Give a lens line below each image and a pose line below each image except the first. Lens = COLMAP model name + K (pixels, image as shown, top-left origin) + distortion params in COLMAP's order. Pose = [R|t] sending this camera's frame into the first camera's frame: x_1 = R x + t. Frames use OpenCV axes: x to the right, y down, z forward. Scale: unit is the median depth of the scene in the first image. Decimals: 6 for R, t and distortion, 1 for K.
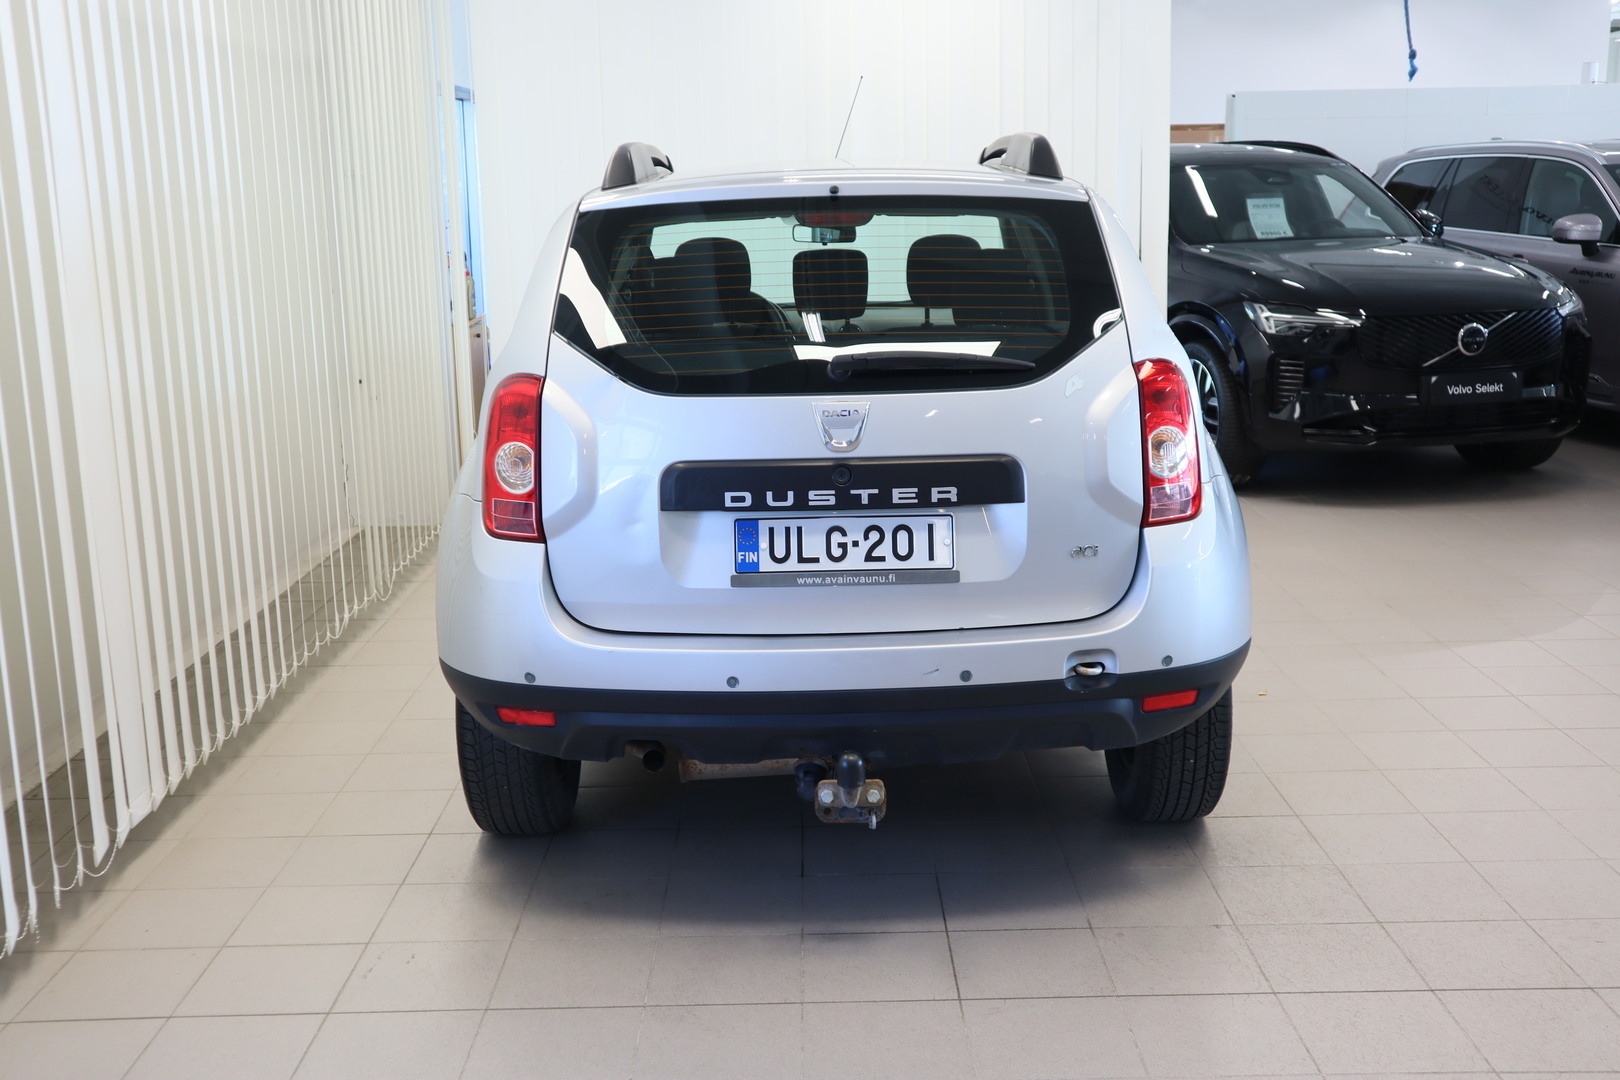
lens RADIAL K [[1717.5, 0, 810.0], [0, 1717.5, 540.0], [0, 0, 1]] dist [-0.011760, -0.025673]
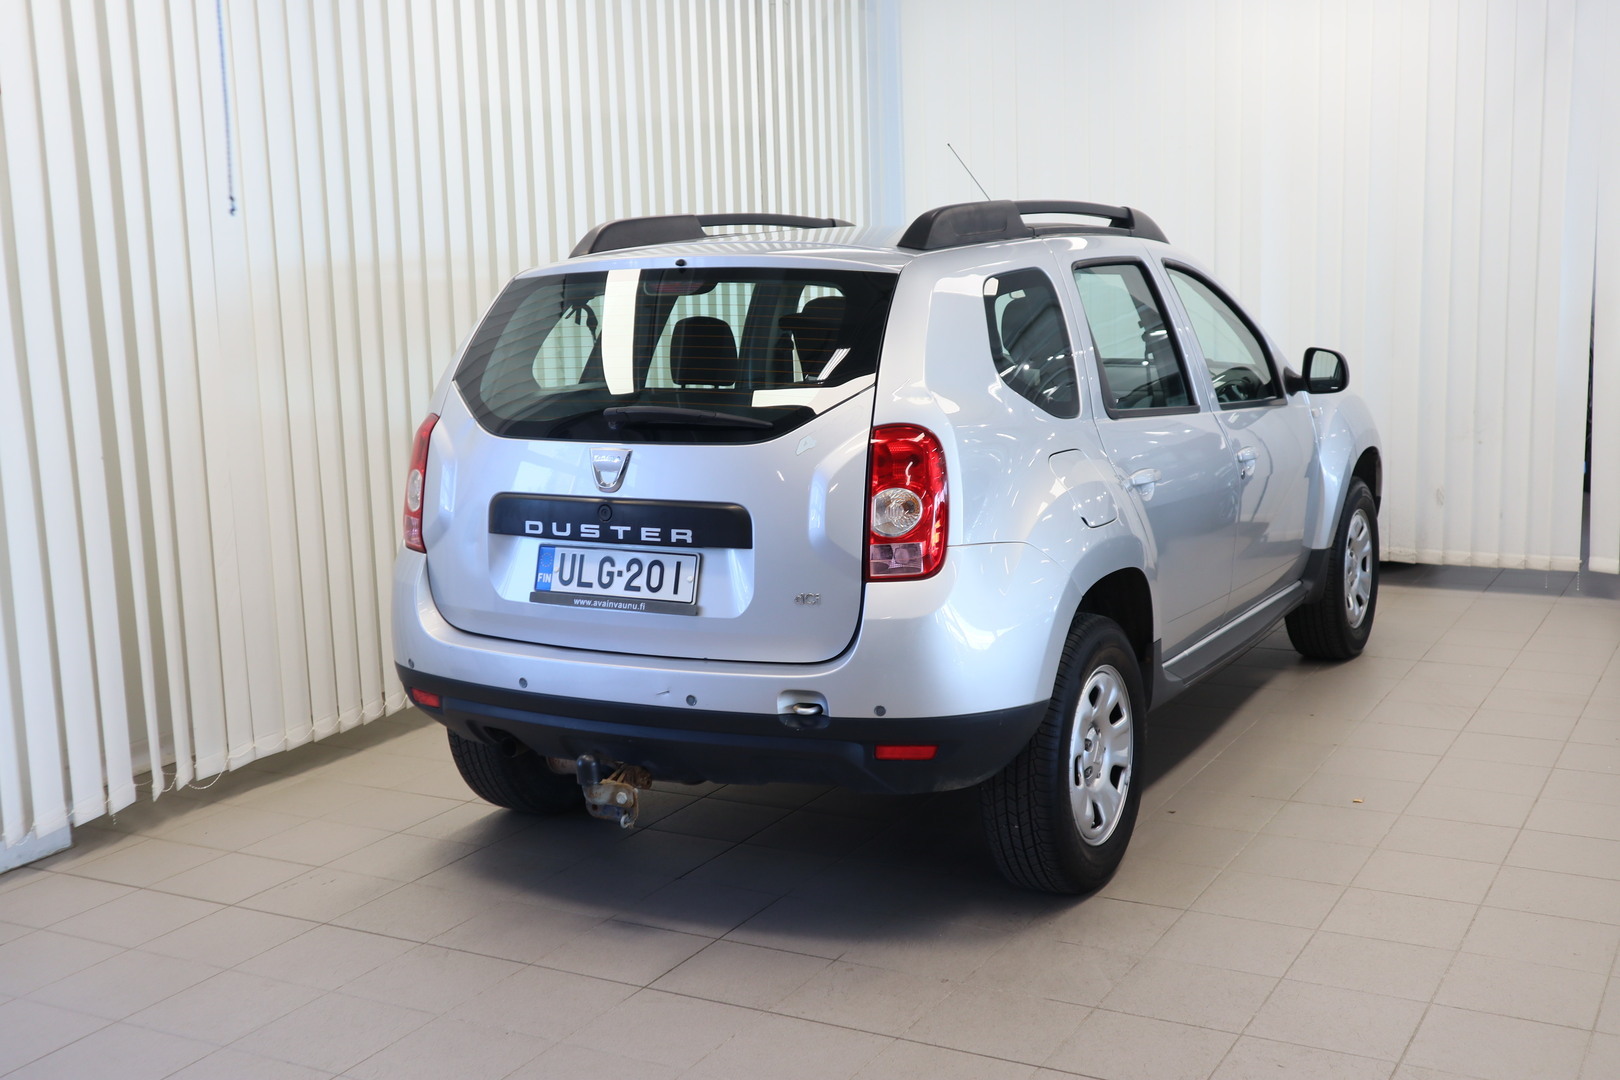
lens RADIAL K [[1898.2, 0, 810.0], [0, 1898.2, 540.0], [0, 0, 1]] dist [-0.004669, -0.012596]
pose [[0.874143, 0.073554, -0.480067, 0.620218], [-0.089603, 0.995922, -0.010565, -0.015130], [0.477332, 0.052250, 0.877168, -0.038718]]
